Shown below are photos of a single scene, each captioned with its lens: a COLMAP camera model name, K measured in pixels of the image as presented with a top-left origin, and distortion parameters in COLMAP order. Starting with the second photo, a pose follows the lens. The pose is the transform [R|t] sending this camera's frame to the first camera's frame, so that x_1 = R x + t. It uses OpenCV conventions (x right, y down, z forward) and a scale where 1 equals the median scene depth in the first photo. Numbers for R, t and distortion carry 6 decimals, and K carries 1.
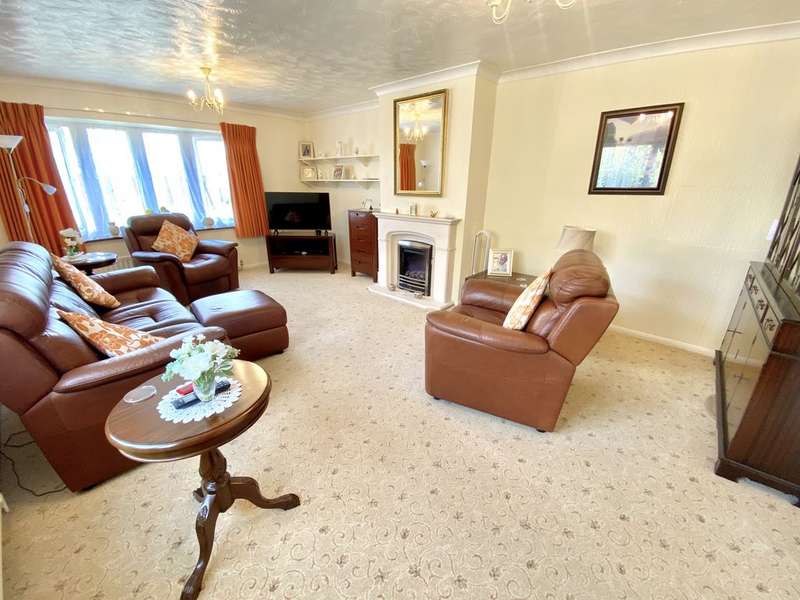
lens RADIAL K [[322.1, 0, 400.0], [0, 322.1, 300.0], [0, 0, 1]] dist [0.011194, -0.019072]
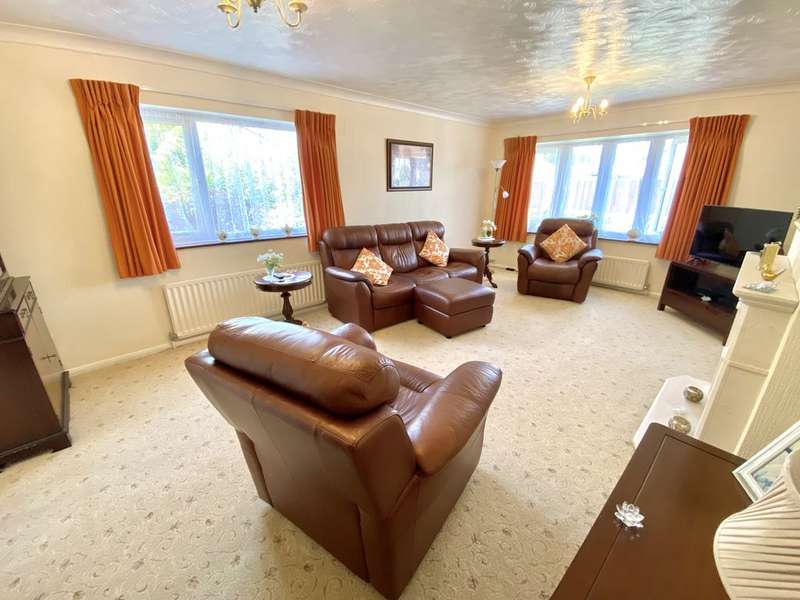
lens RADIAL K [[322.1, 0, 400.0], [0, 322.1, 300.0], [0, 0, 1]] dist [0.011194, -0.019072]
pose [[-0.097919, 0.319714, -0.942441, 0.498642], [-0.334722, 0.881241, 0.333730, -0.204159], [0.937215, 0.348134, 0.020725, 0.543281]]
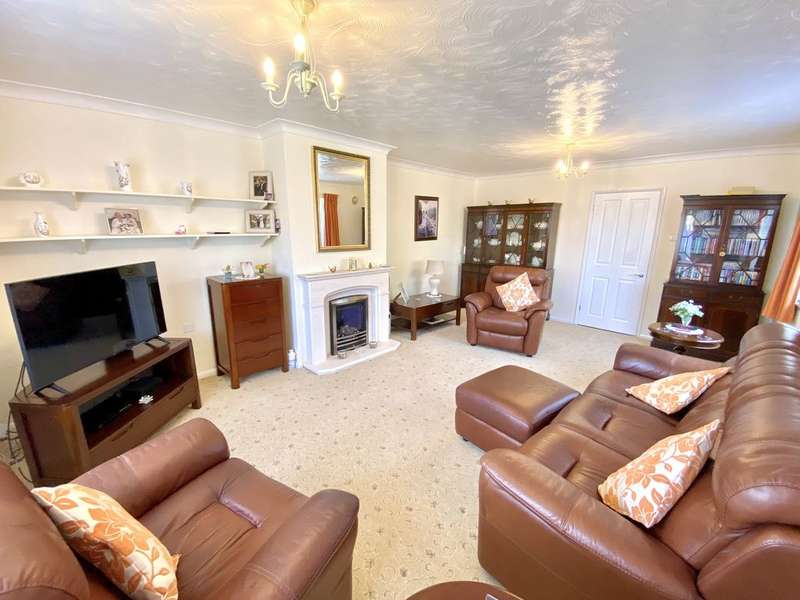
lens RADIAL K [[322.1, 0, 400.0], [0, 322.1, 300.0], [0, 0, 1]] dist [0.011194, -0.019072]
pose [[0.041251, -0.213936, 0.975976, -0.886108], [0.347883, 0.918762, 0.186691, -0.301888], [-0.936630, 0.331825, 0.112325, 0.773220]]
